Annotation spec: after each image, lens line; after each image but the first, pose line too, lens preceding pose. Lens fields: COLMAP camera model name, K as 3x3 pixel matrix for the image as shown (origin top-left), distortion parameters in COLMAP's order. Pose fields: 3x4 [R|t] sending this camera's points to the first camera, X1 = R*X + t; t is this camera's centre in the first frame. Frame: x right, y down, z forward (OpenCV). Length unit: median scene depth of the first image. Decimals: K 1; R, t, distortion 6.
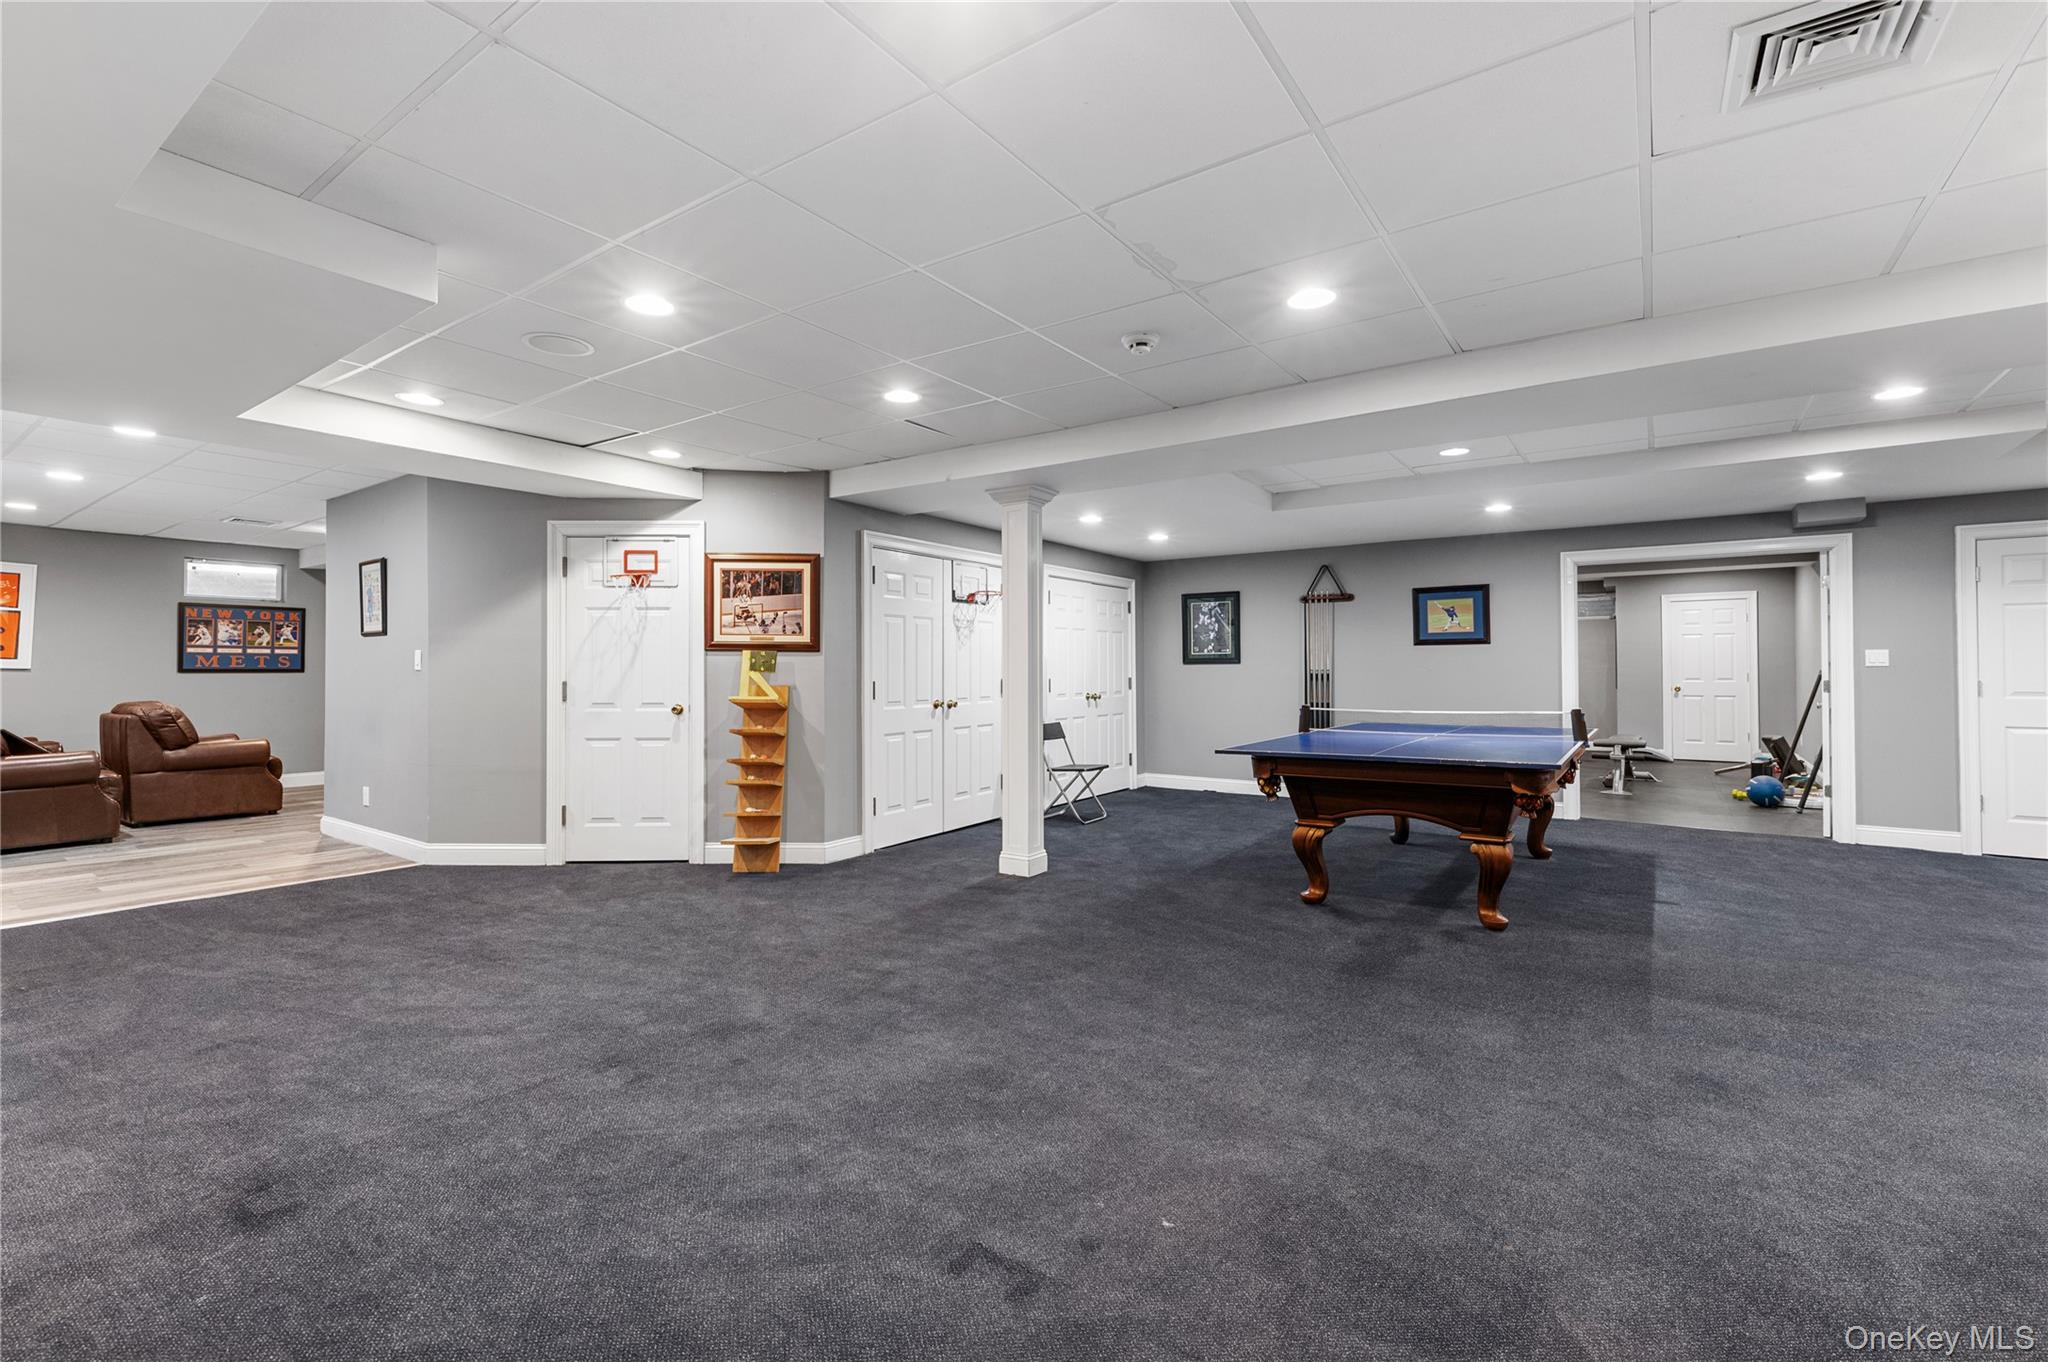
lens RADIAL K [[886.9, 0, 1027.6], [0, 886.9, 677.9], [0, 0, 1]] dist [0.000758, -0.000069]
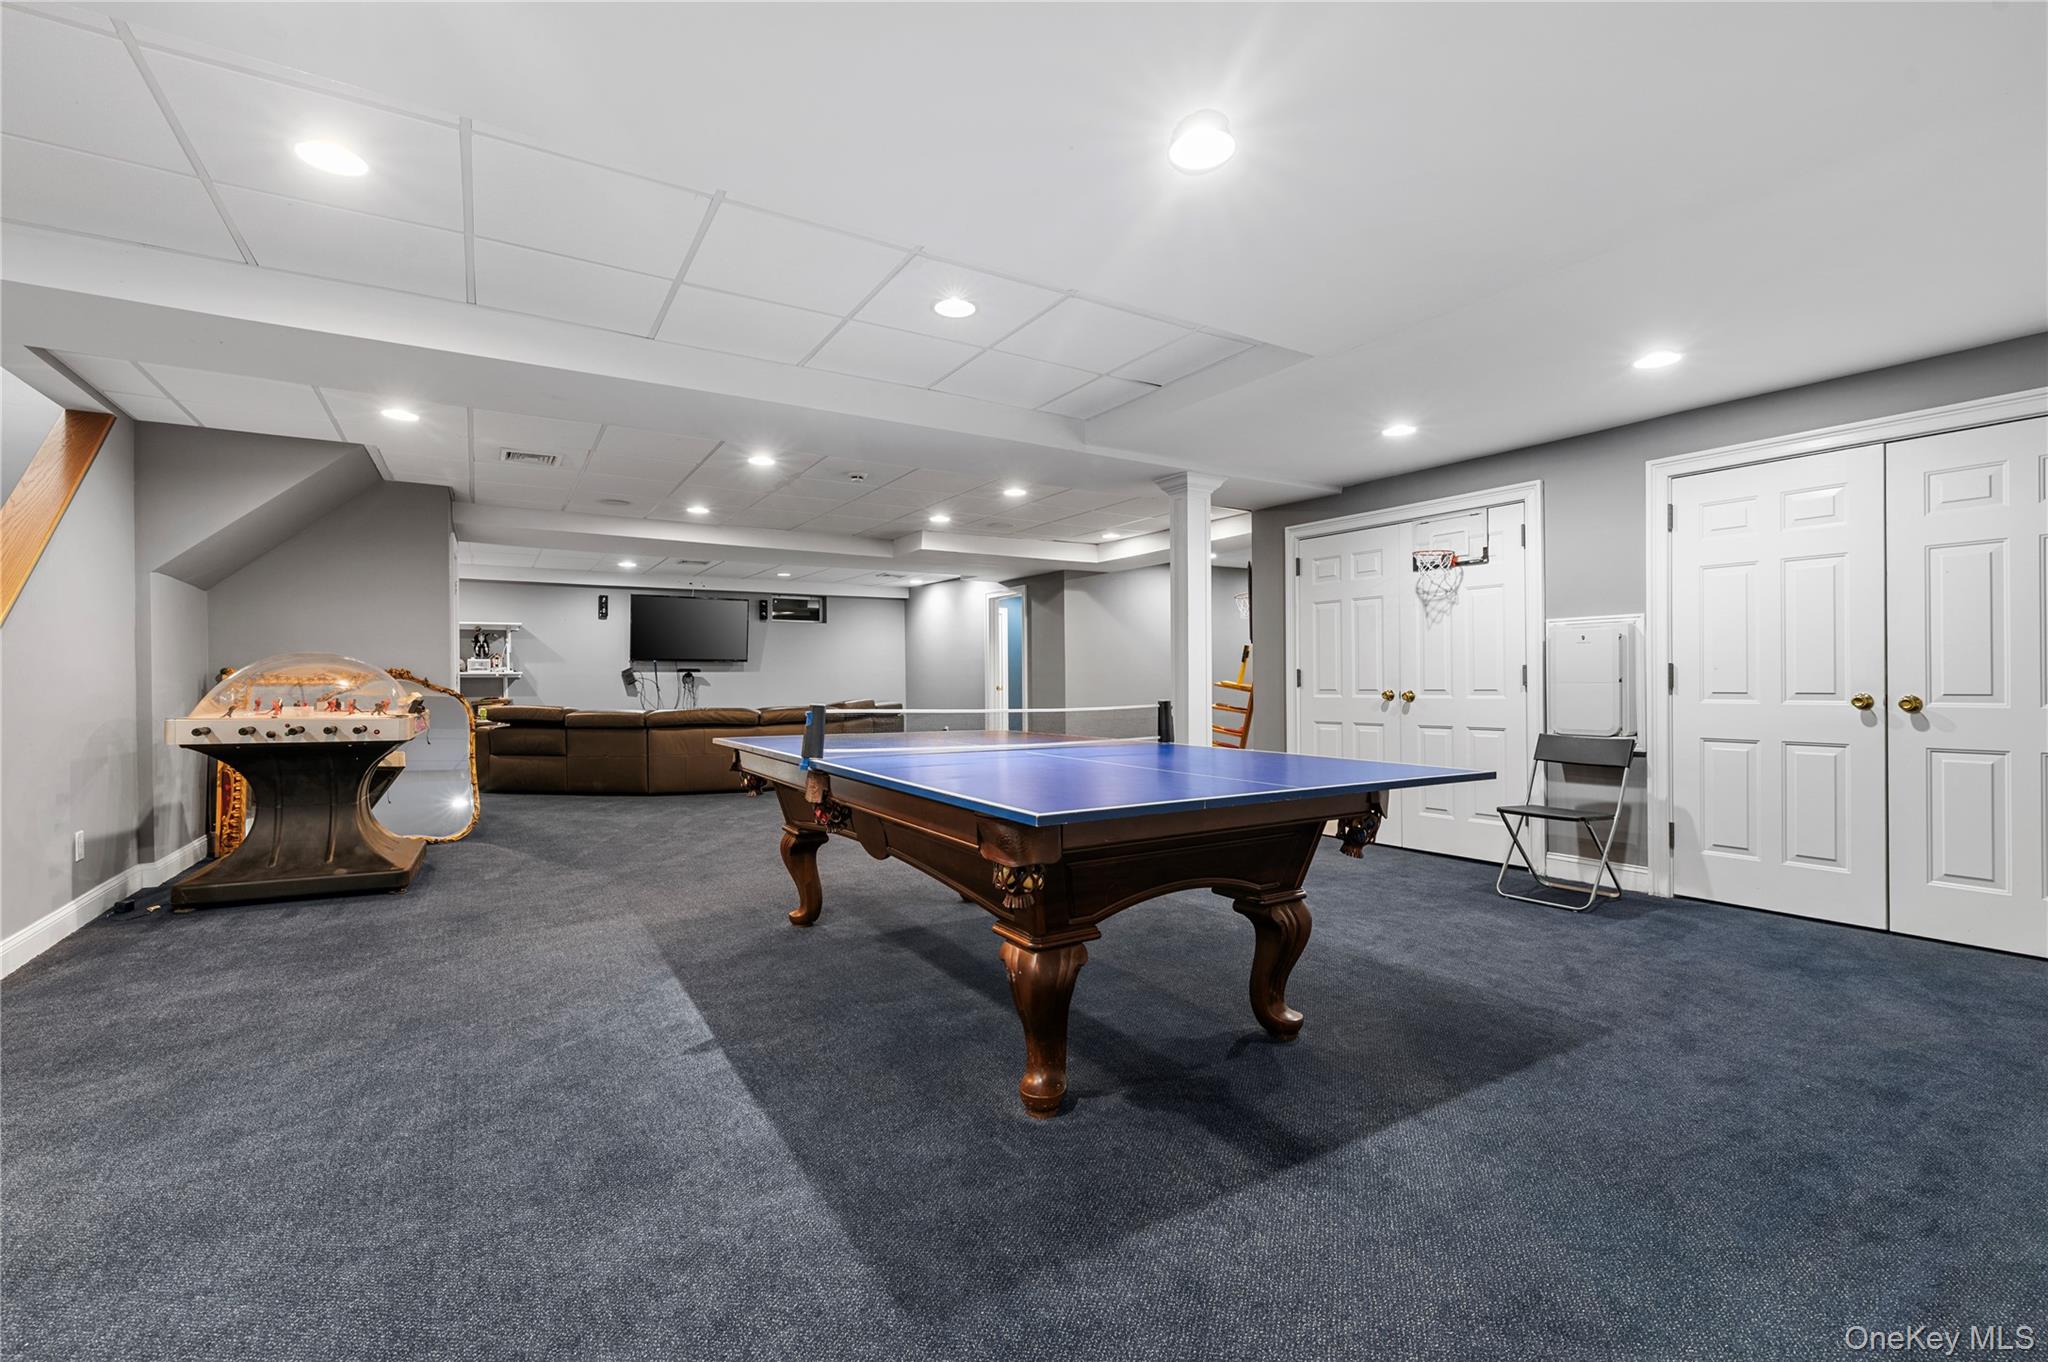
lens RADIAL K [[886.9, 0, 1026.2], [0, 886.9, 672.2], [0, 0, 1]] dist [0.000758, -0.000069]
pose [[-0.396318, 0.012616, -0.918027, 0.823281], [0.012289, 0.999889, 0.008436, -0.004927], [0.918031, -0.007938, -0.396429, 1.019521]]
